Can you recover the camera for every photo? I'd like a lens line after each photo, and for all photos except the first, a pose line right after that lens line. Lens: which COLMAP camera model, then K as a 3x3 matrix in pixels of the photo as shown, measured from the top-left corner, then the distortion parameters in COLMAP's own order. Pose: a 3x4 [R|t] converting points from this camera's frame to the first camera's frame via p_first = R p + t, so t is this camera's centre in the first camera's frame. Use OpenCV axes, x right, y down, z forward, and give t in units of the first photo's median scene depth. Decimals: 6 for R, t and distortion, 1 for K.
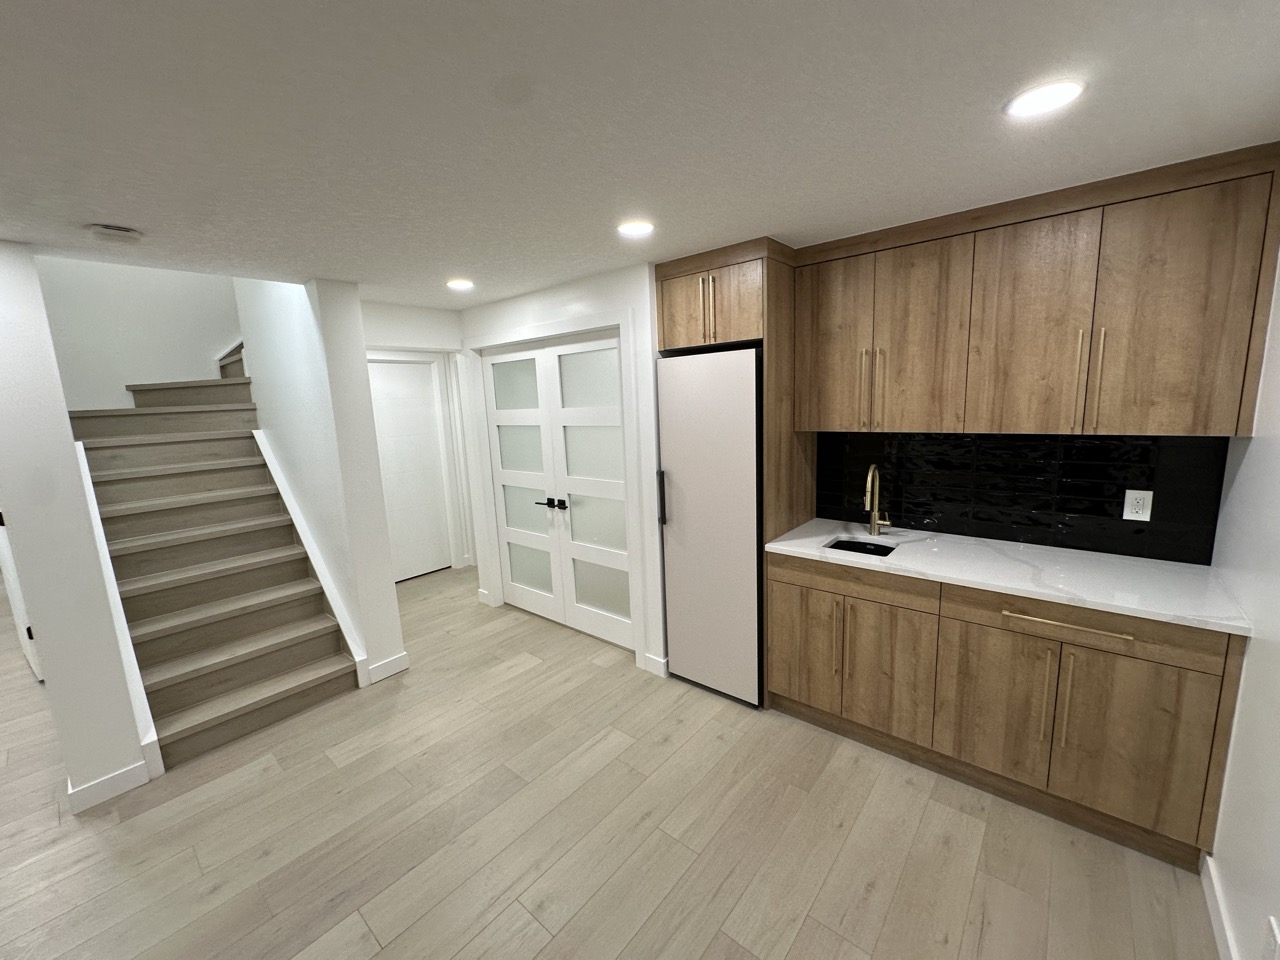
lens RADIAL K [[507.1, 0, 640.0], [0, 507.1, 480.0], [0, 0, 1]] dist [-0.001616, -0.000853]
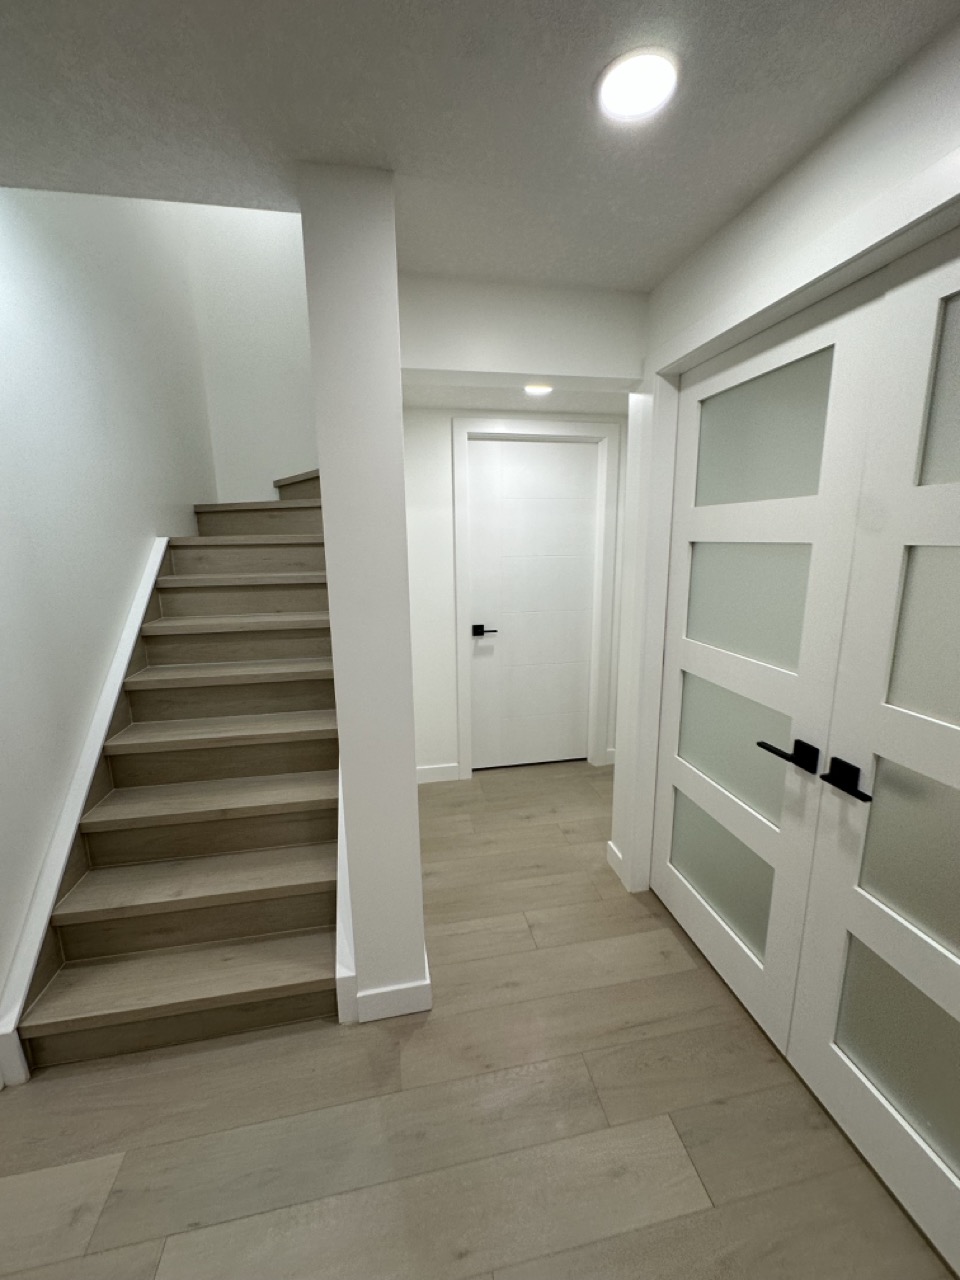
lens RADIAL K [[507.1, 0, 480.0], [0, 507.1, 640.0], [0, 0, 1]] dist [-0.001616, -0.000853]
pose [[0.781078, 0.157498, -0.604245, -0.152344], [-0.122099, 0.987511, 0.099566, -0.047229], [0.612380, -0.003991, 0.790554, 0.568066]]
